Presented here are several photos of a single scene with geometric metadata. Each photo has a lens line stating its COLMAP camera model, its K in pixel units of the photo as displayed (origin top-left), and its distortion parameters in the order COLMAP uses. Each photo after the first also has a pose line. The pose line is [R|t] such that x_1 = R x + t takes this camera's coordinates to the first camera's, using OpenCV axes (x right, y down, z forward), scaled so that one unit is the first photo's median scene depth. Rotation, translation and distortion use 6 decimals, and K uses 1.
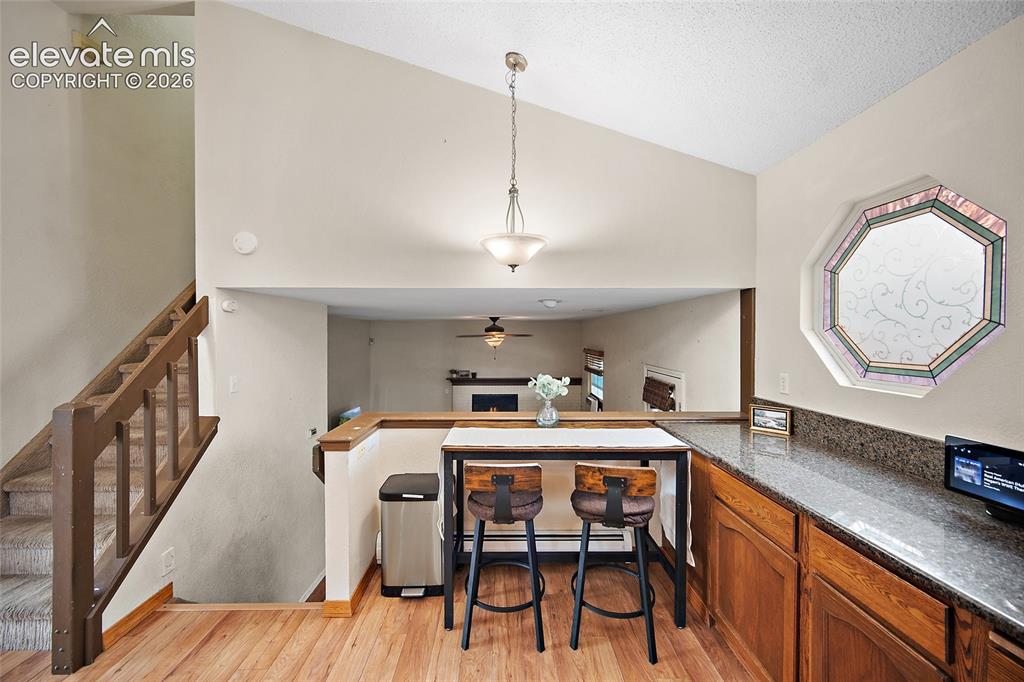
lens RADIAL K [[407.8, 0, 510.0], [0, 407.8, 341.2], [0, 0, 1]] dist [-0.001237, 0.001497]
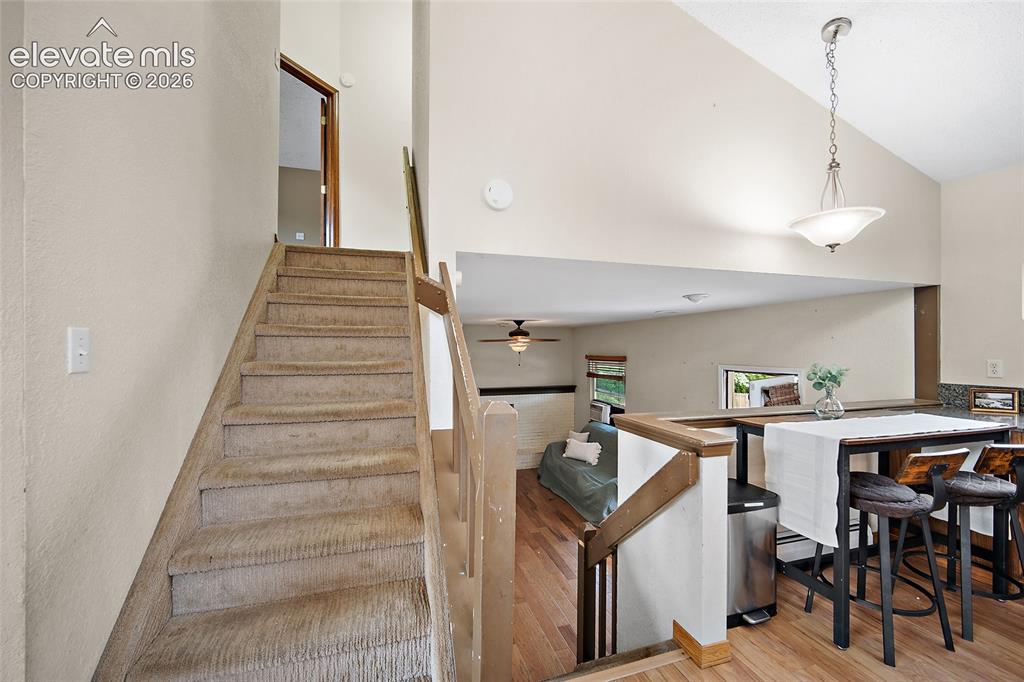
lens RADIAL K [[407.8, 0, 521.1], [0, 407.8, 349.9], [0, 0, 1]] dist [-0.001237, 0.001497]
pose [[0.957929, -0.001889, 0.287000, -0.887751], [0.005452, 0.999918, -0.011614, 0.057846], [-0.286954, 0.012690, 0.957860, 0.292818]]
